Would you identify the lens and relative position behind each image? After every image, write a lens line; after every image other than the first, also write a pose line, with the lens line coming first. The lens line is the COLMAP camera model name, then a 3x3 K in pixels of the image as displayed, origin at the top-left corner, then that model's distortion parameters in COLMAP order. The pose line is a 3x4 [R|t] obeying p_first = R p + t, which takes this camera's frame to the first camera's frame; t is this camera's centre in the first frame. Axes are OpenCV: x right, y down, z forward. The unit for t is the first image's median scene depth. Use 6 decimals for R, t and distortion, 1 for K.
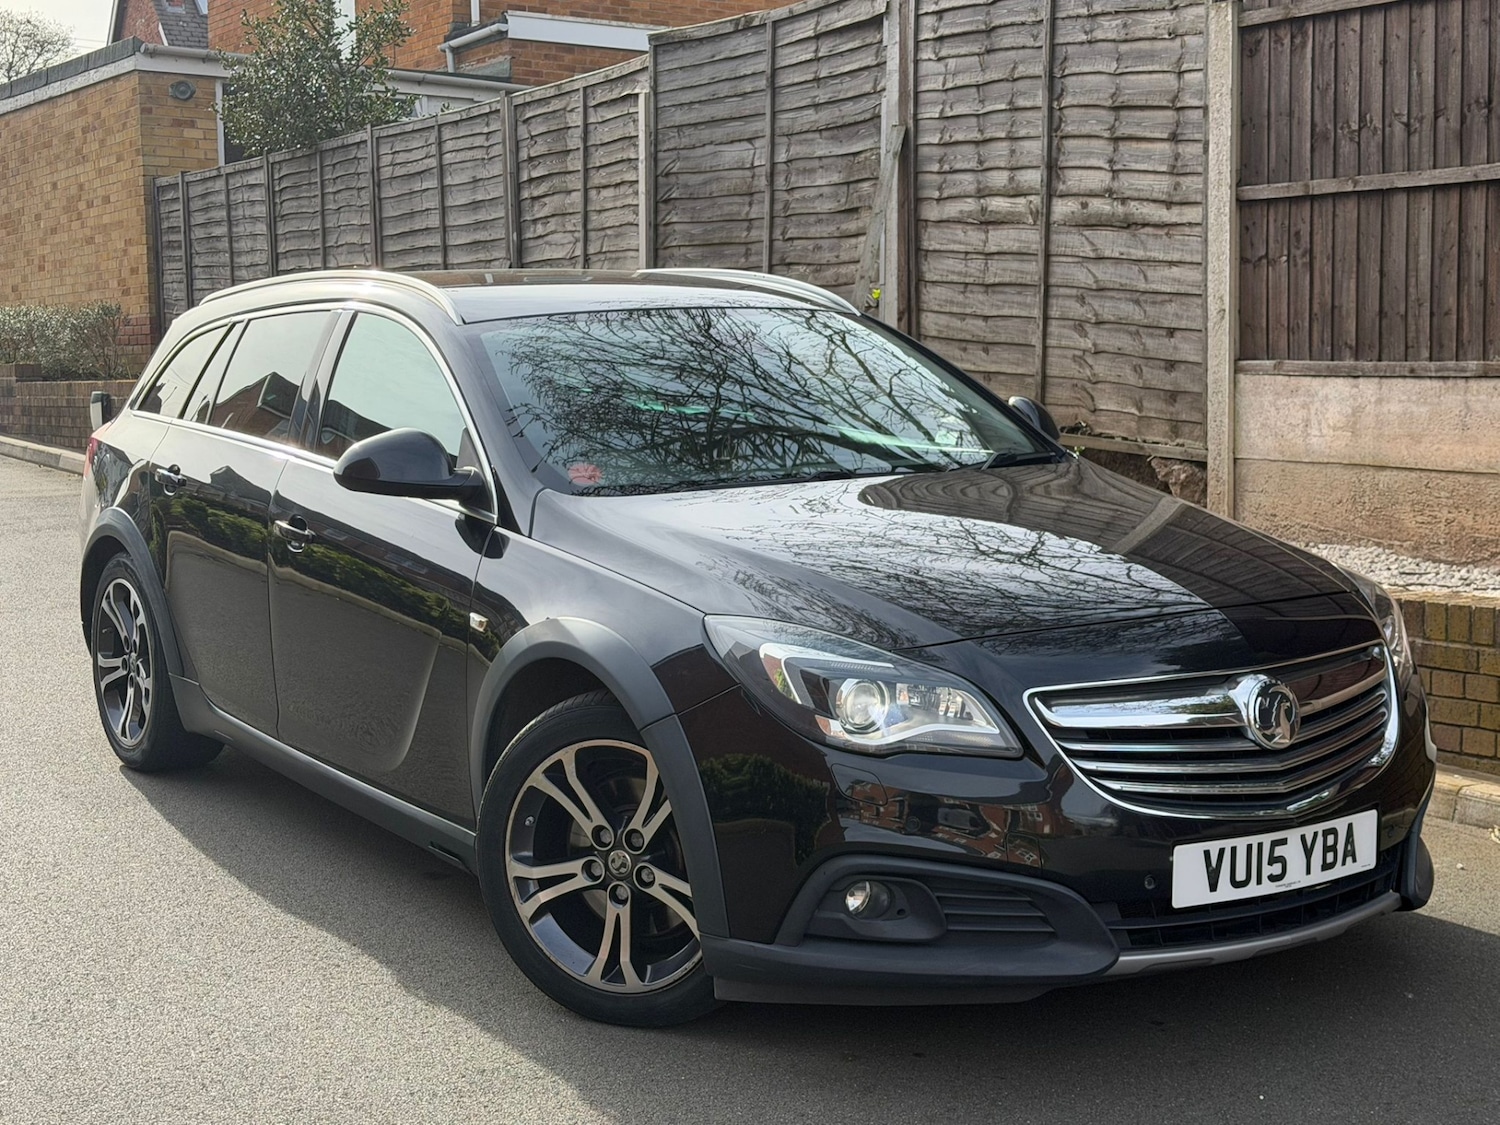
lens RADIAL K [[2291.8, 0, 734.9], [0, 2291.8, 569.2], [0, 0, 1]] dist [0.197492, -0.429204]
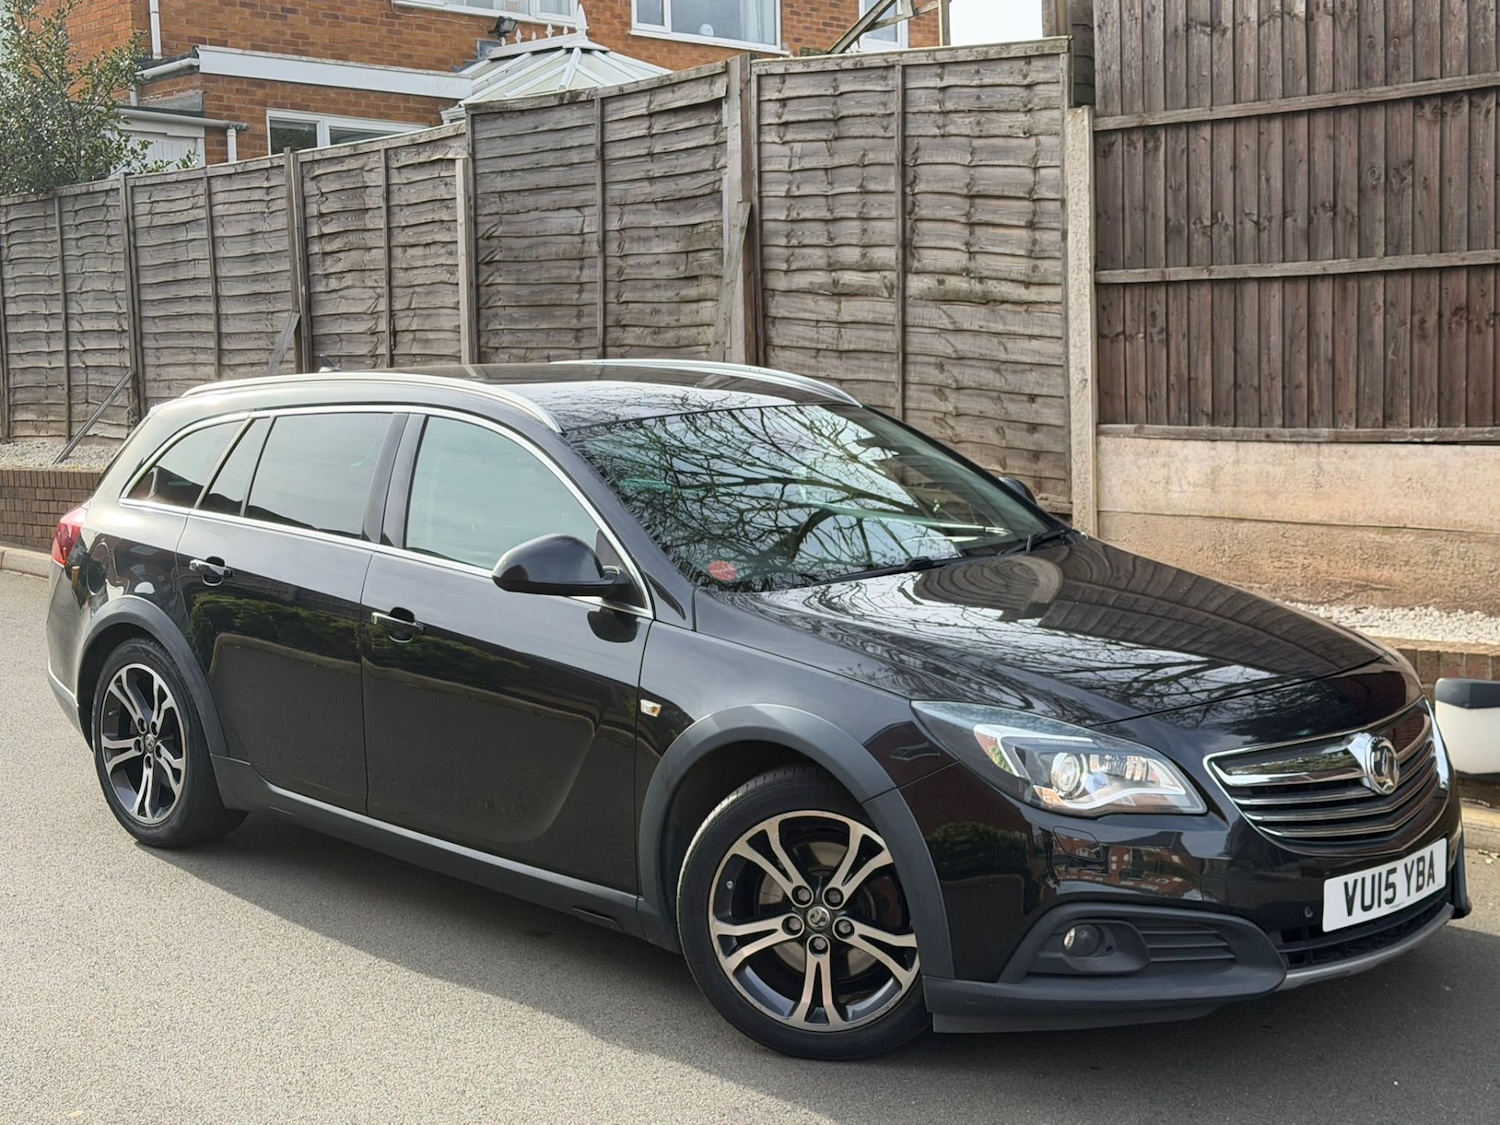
lens RADIAL K [[2302.3, 0, 745.3], [0, 2302.3, 552.4], [0, 0, 1]] dist [0.203462, -0.466415]
pose [[0.979911, -0.029858, 0.197188, -0.150249], [0.031274, 0.999503, -0.004074, -0.024587], [-0.196968, 0.010159, 0.980357, -0.059800]]
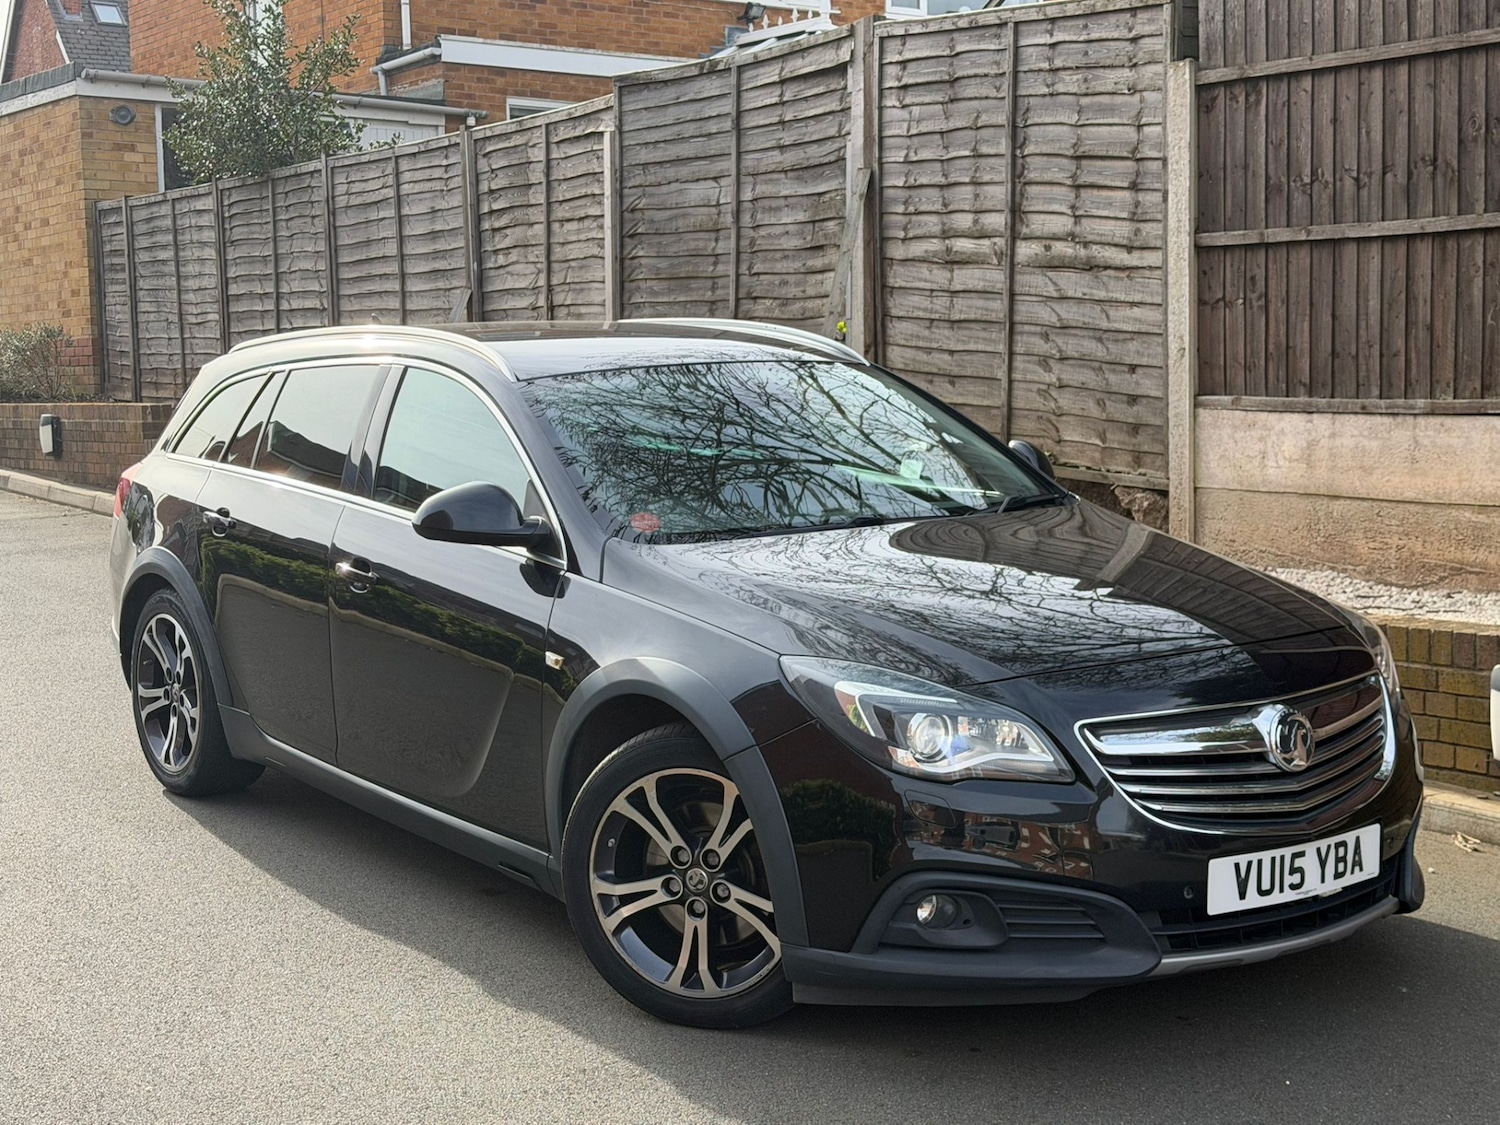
lens RADIAL K [[2299.0, 0, 722.1], [0, 2299.0, 567.8], [0, 0, 1]] dist [0.195625, -0.419205]
pose [[0.999083, -0.009133, 0.041839, -0.040548], [0.009179, 0.999957, -0.000900, -0.010147], [-0.041829, 0.001284, 0.999124, -0.051414]]
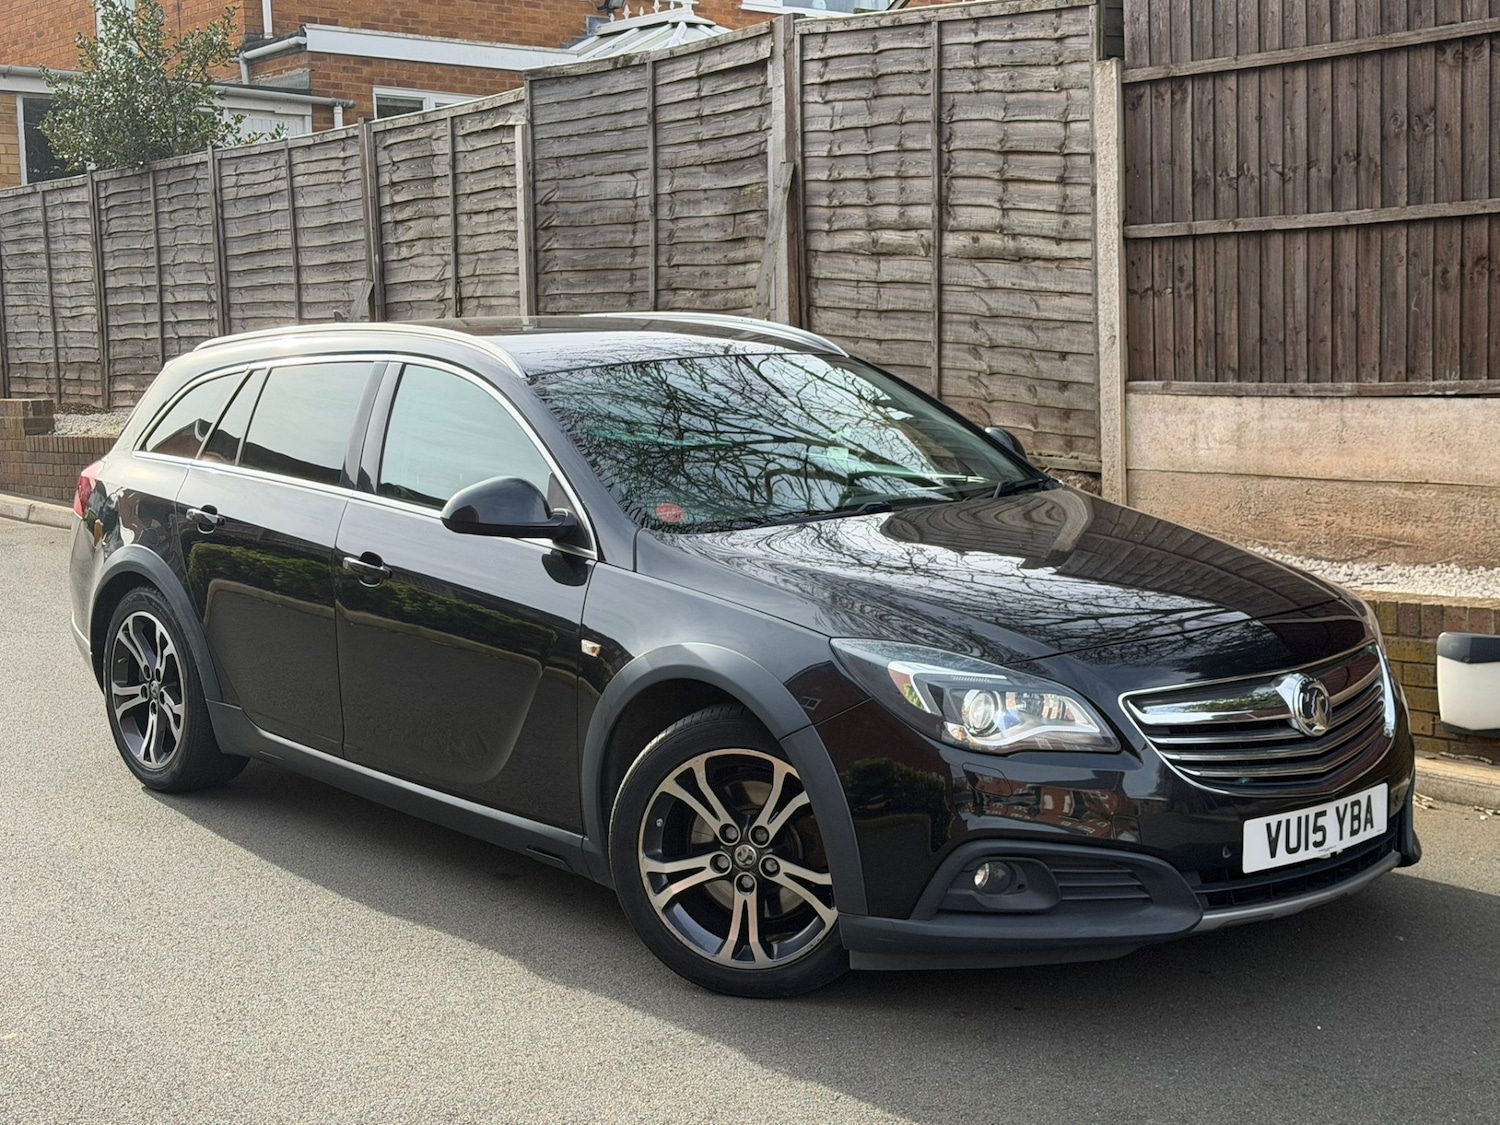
lens RADIAL K [[2302.3, 0, 745.3], [0, 2302.3, 552.4], [0, 0, 1]] dist [0.203462, -0.466415]
pose [[0.991254, -0.027835, 0.129001, -0.095110], [0.028033, 0.999607, 0.000282, -0.011570], [-0.128958, 0.003337, 0.991644, -0.069117]]
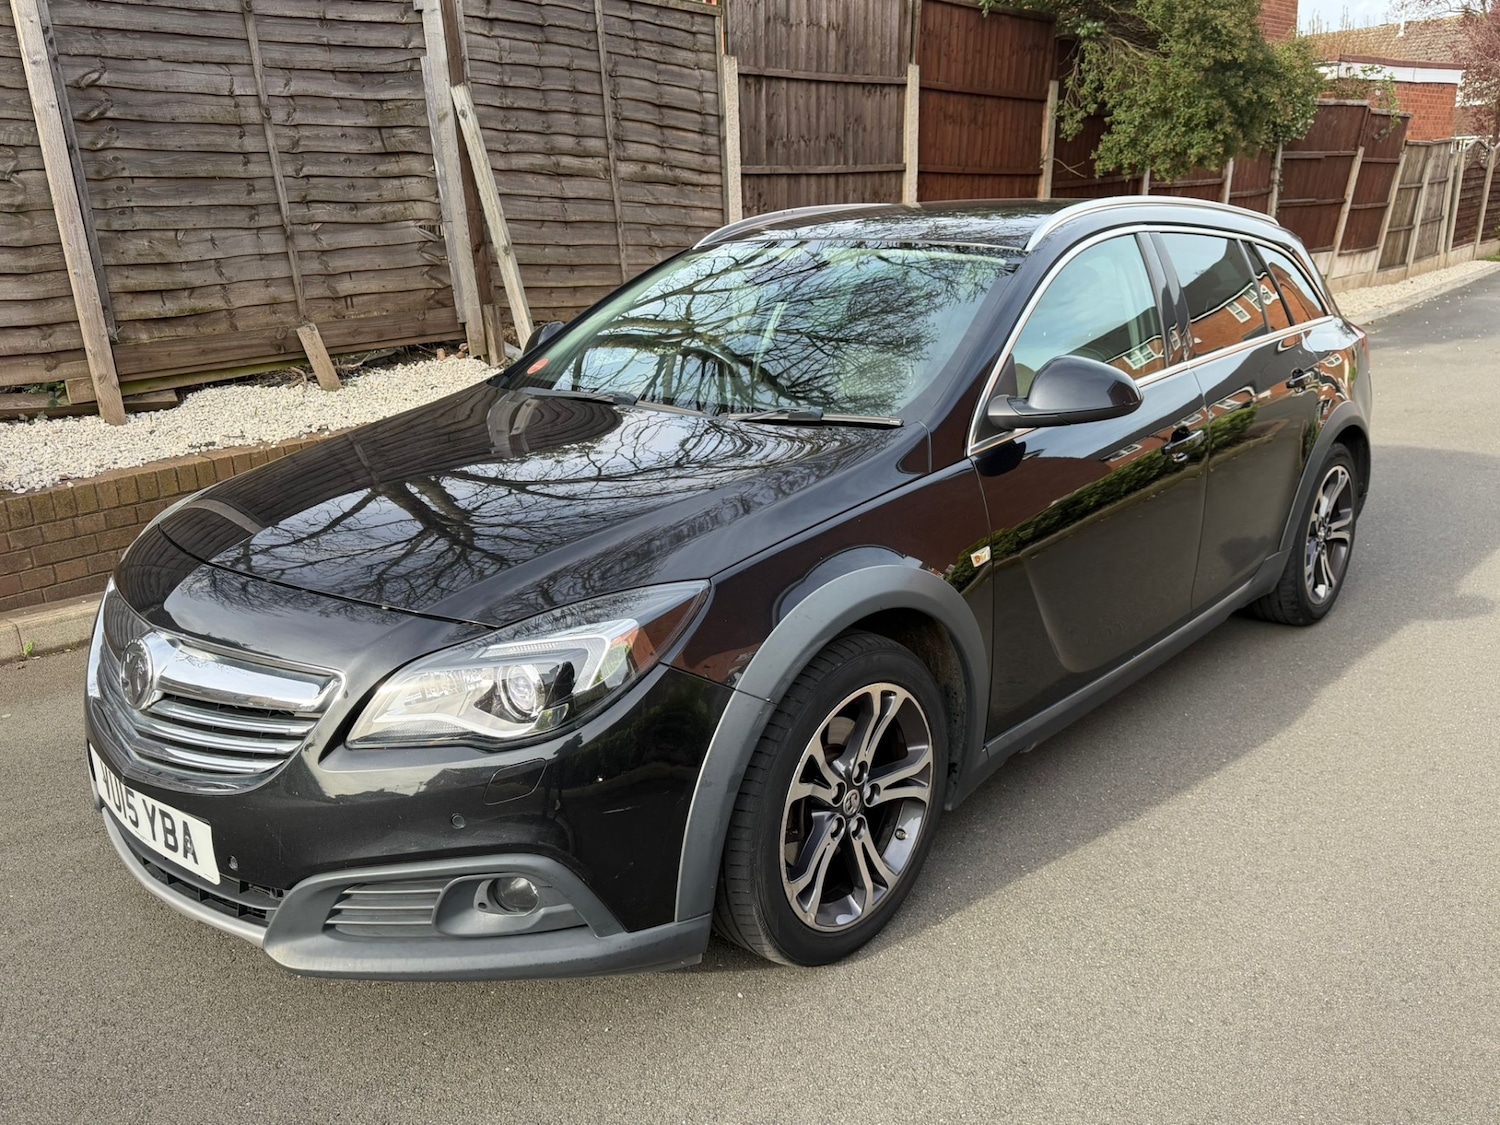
lens RADIAL K [[1225.2, 0, 758.7], [0, 1225.2, 585.5], [0, 0, 1]] dist [0.017359, -0.053131]
pose [[-0.273068, -0.246793, 0.929799, -0.640849], [0.147225, 0.944426, 0.293913, -0.114445], [-0.950662, 0.217148, -0.221558, 1.078335]]
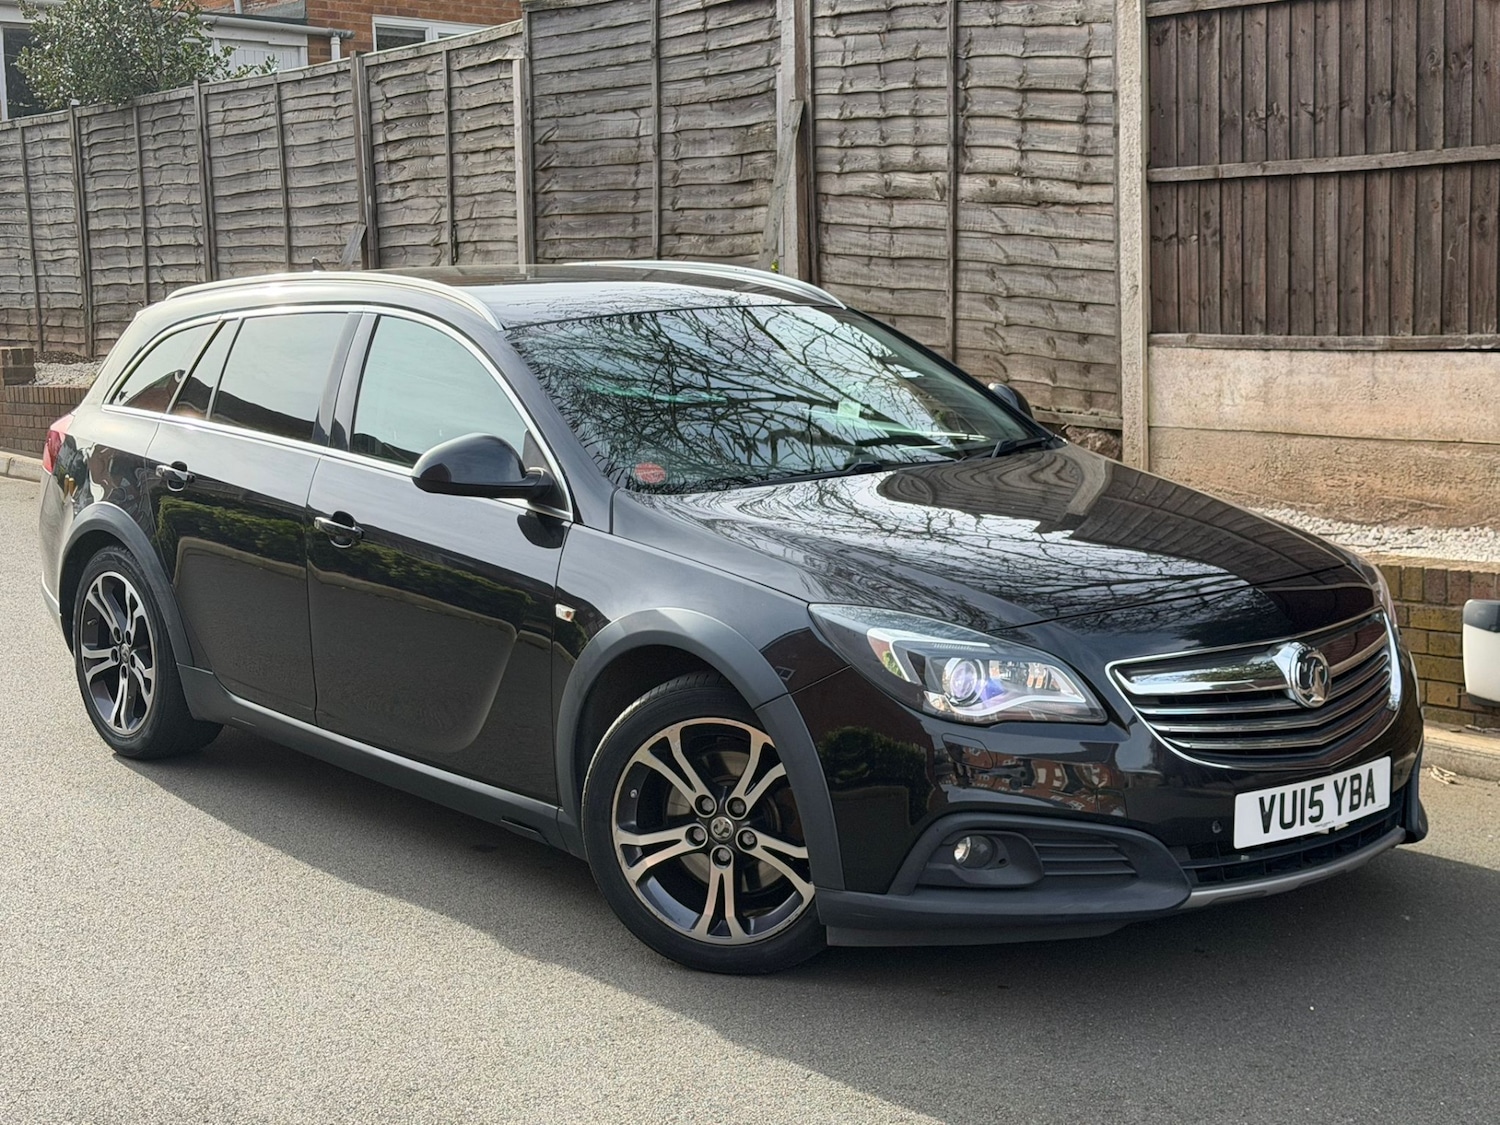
lens RADIAL K [[2453.5, 0, 732.7], [0, 2453.5, 564.5], [0, 0, 1]] dist [0.182979, -0.297435]
pose [[0.993641, -0.026202, 0.109506, -0.083766], [0.023980, 0.999480, 0.021554, -0.011932], [-0.110014, -0.018791, 0.993752, -0.084819]]
